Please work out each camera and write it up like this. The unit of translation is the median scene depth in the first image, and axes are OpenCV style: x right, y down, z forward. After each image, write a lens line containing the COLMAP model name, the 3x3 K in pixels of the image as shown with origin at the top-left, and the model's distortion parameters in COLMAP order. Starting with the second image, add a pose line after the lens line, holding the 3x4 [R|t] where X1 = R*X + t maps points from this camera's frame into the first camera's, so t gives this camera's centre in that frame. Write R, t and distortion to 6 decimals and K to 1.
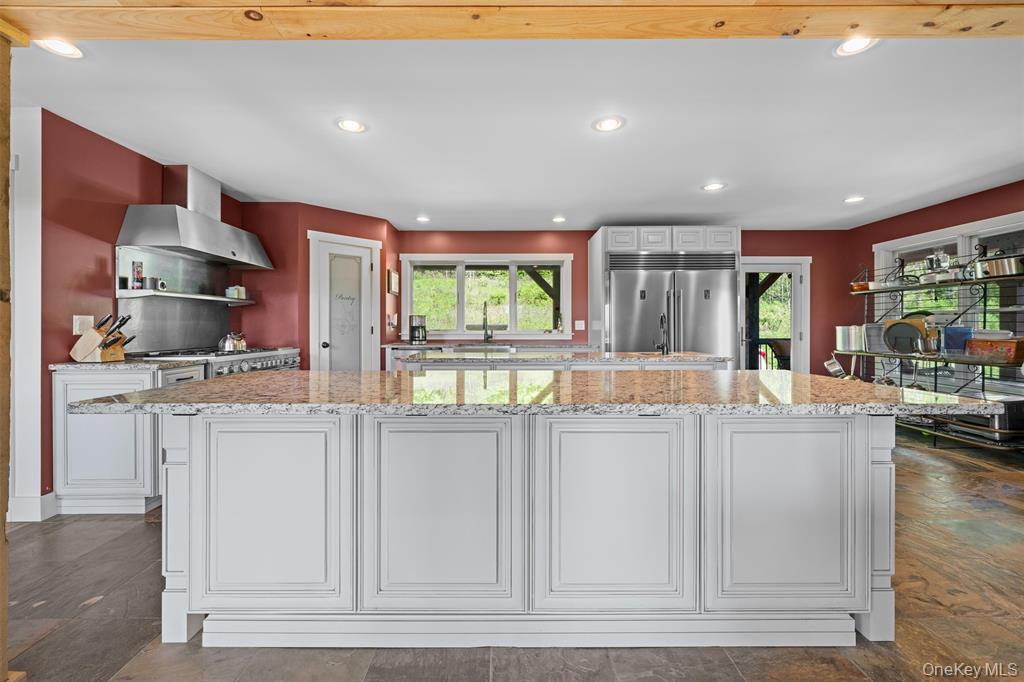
lens RADIAL K [[415.2, 0, 497.8], [0, 415.2, 327.0], [0, 0, 1]] dist [0.001595, -0.000606]
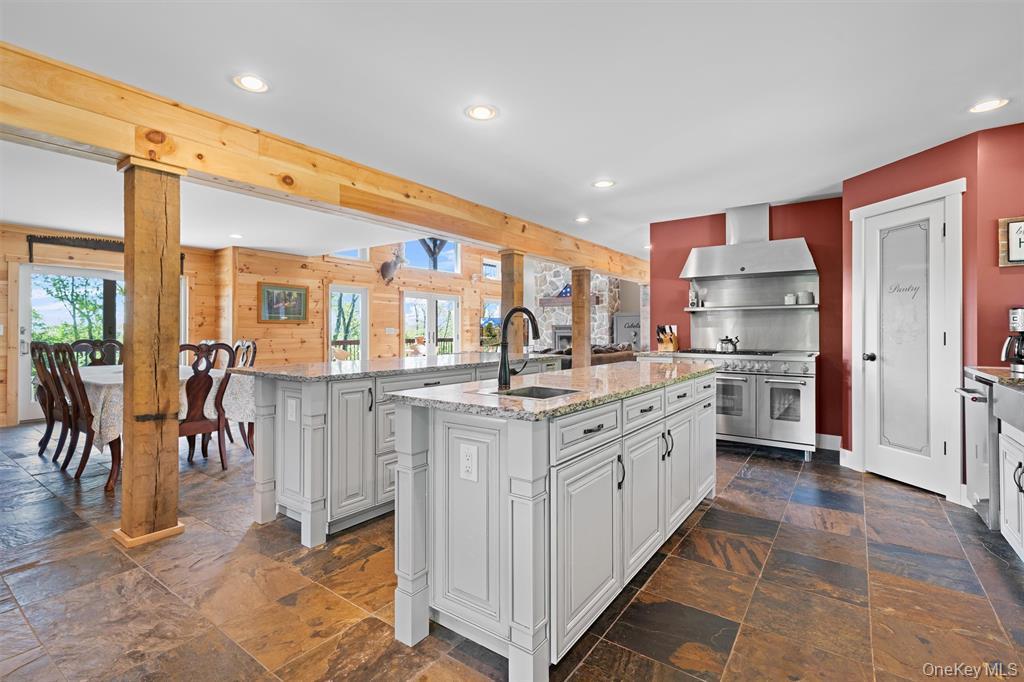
lens RADIAL K [[469.7, 0, 510.2], [0, 469.7, 325.5], [0, 0, 1]] dist [-0.003568, 0.000937]
pose [[-0.579988, -0.007770, -0.814588, 0.595729], [0.000223, 0.999953, -0.009696, -0.004647], [0.814625, -0.005805, -0.579959, 0.908654]]
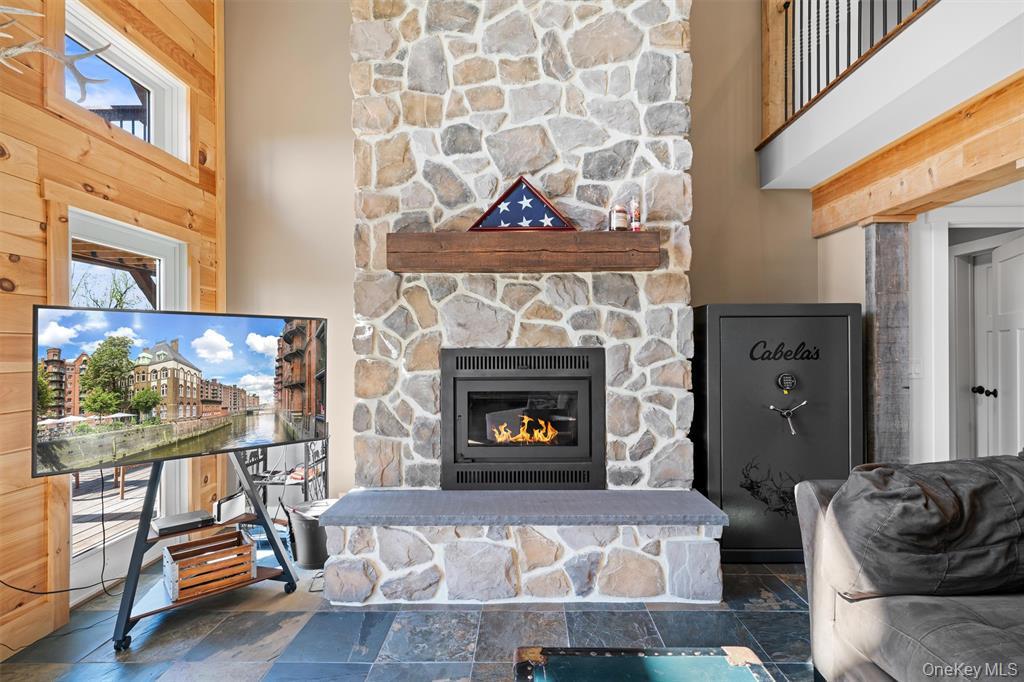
lens RADIAL K [[503.4, 0, 517.3], [0, 503.4, 346.0], [0, 0, 1]] dist [0.001581, 0.002265]
pose [[0.001436, -0.002654, -0.999995, -0.865142], [0.002529, 0.999993, -0.002650, -0.030982], [0.999996, -0.002525, 0.001443, -0.218290]]
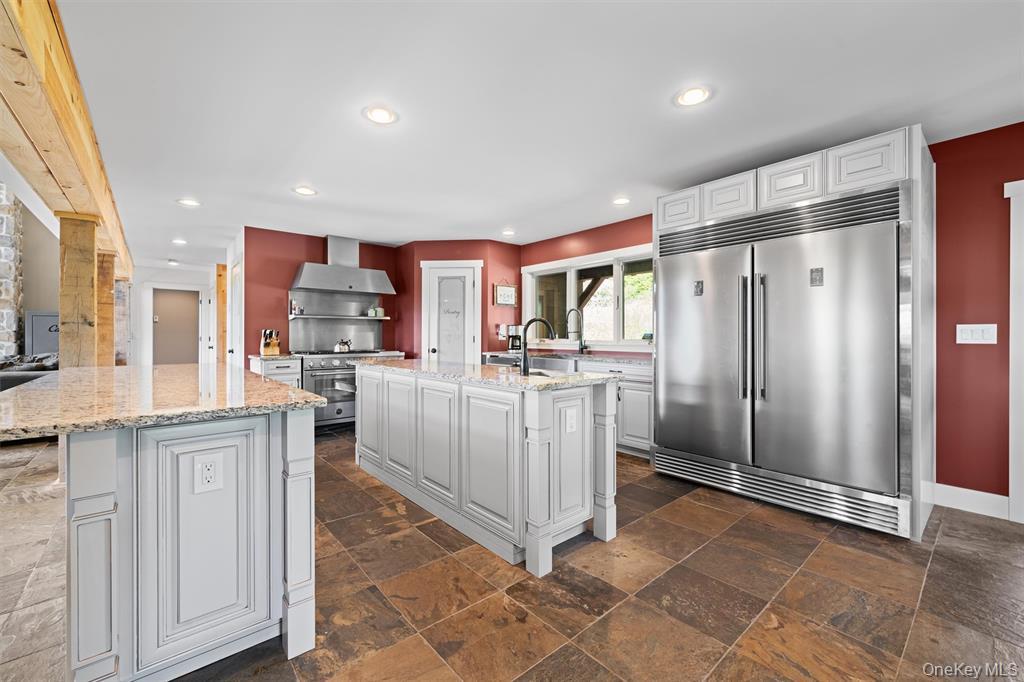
lens RADIAL K [[415.2, 0, 507.3], [0, 415.2, 337.6], [0, 0, 1]] dist [0.001595, -0.000606]
pose [[0.655221, 0.004165, -0.755426, 0.634869], [-0.001222, 0.999989, 0.004454, -0.002279], [0.755437, -0.001995, 0.655219, 0.331153]]
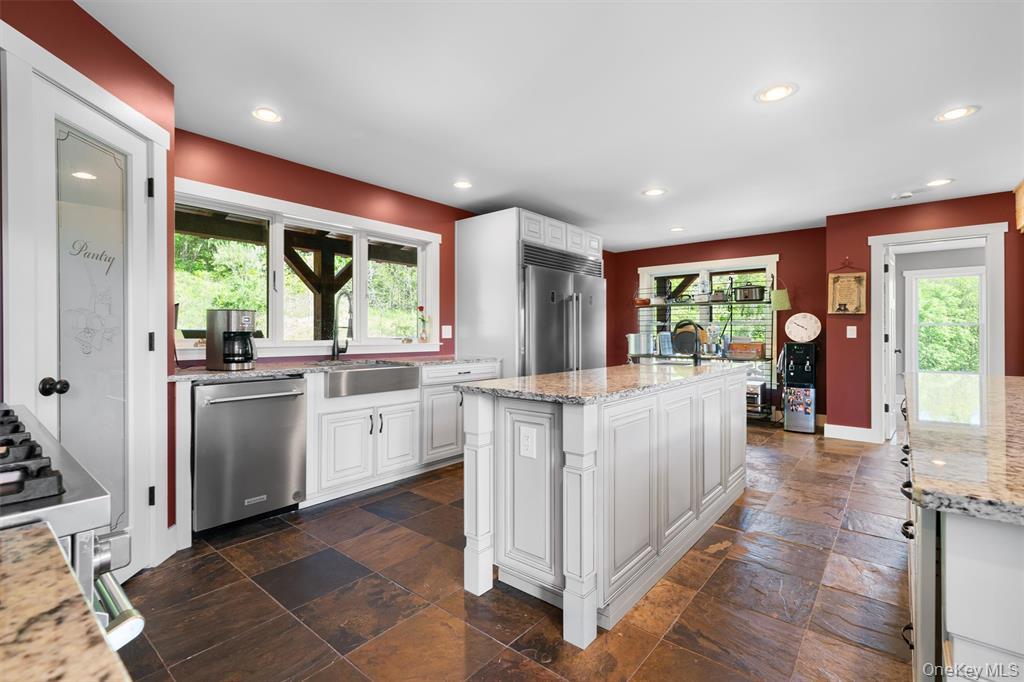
lens RADIAL K [[469.7, 0, 509.9], [0, 469.7, 333.1], [0, 0, 1]] dist [-0.003568, 0.000937]
pose [[0.632747, 0.003389, 0.774351, -0.448337], [-0.002006, 0.999994, -0.002738, 0.000026], [-0.774356, 0.000179, 0.632750, 0.445193]]
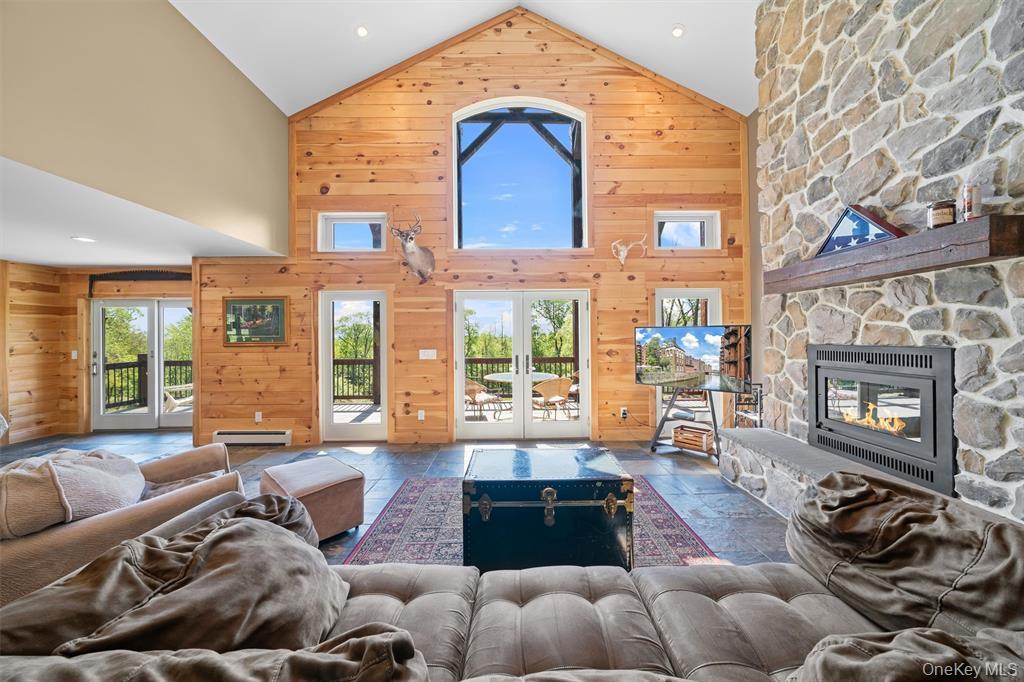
lens RADIAL K [[352.1, 0, 516.3], [0, 352.1, 332.8], [0, 0, 1]] dist [-0.006296, 0.000596]
pose [[-0.999670, 0.011105, -0.023153, -0.967405], [0.011255, 0.999916, -0.006373, -0.051595], [0.023080, -0.006632, -0.999712, 0.289240]]
